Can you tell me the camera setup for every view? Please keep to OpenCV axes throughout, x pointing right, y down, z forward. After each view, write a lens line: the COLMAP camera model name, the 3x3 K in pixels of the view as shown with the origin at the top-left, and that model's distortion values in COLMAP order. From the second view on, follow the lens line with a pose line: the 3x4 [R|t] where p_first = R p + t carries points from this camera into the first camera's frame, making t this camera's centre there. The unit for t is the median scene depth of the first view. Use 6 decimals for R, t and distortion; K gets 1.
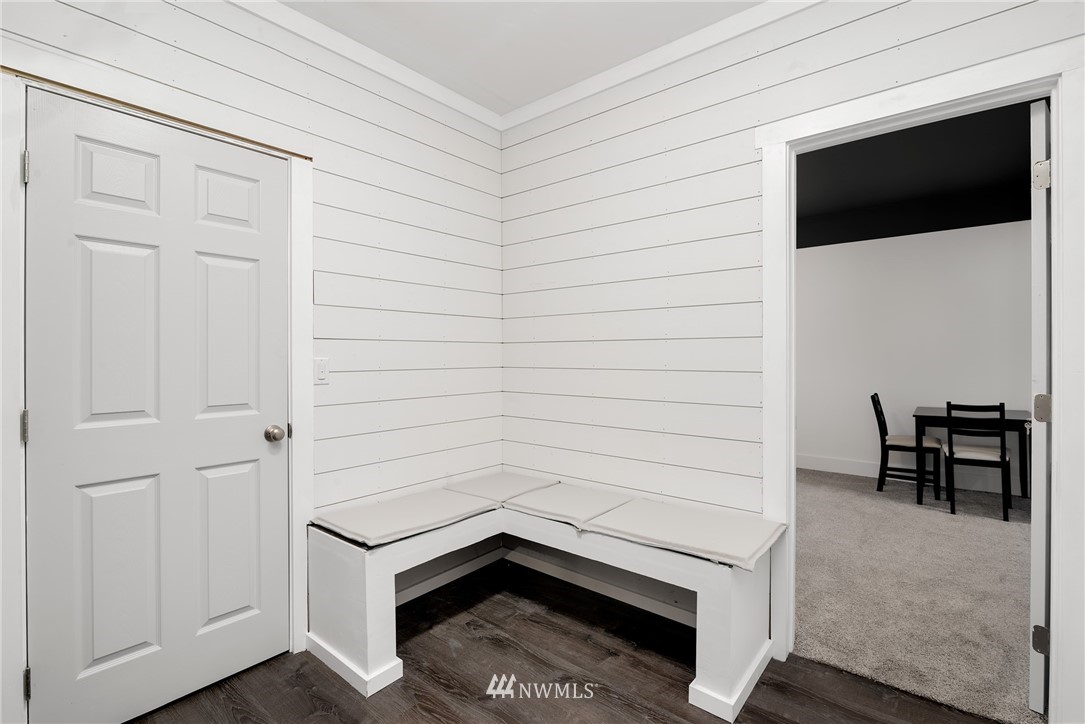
lens RADIAL K [[509.7, 0, 543.6], [0, 509.7, 361.3], [0, 0, 1]] dist [-0.015483, -0.000909]
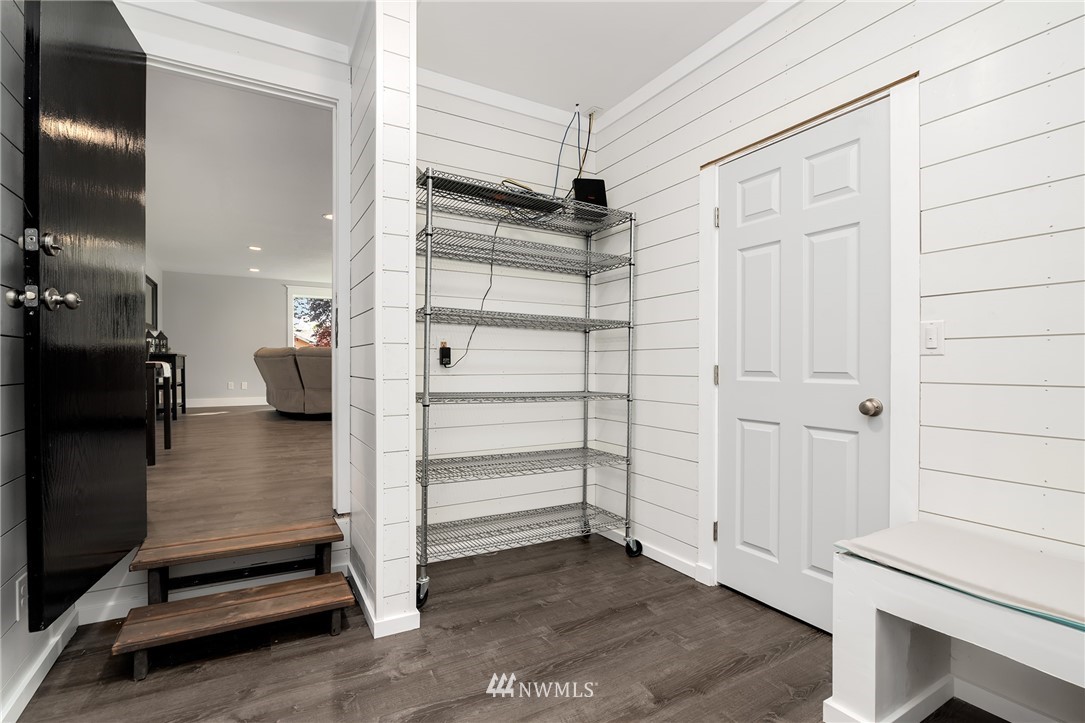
lens RADIAL K [[509.7, 0, 544.0], [0, 509.7, 360.7], [0, 0, 1]] dist [-0.015483, -0.000909]
pose [[-0.354757, -0.003648, -0.934951, 0.501958], [-0.011059, 0.999939, 0.000295, 0.062374], [0.934893, 0.010444, -0.354776, 0.749622]]
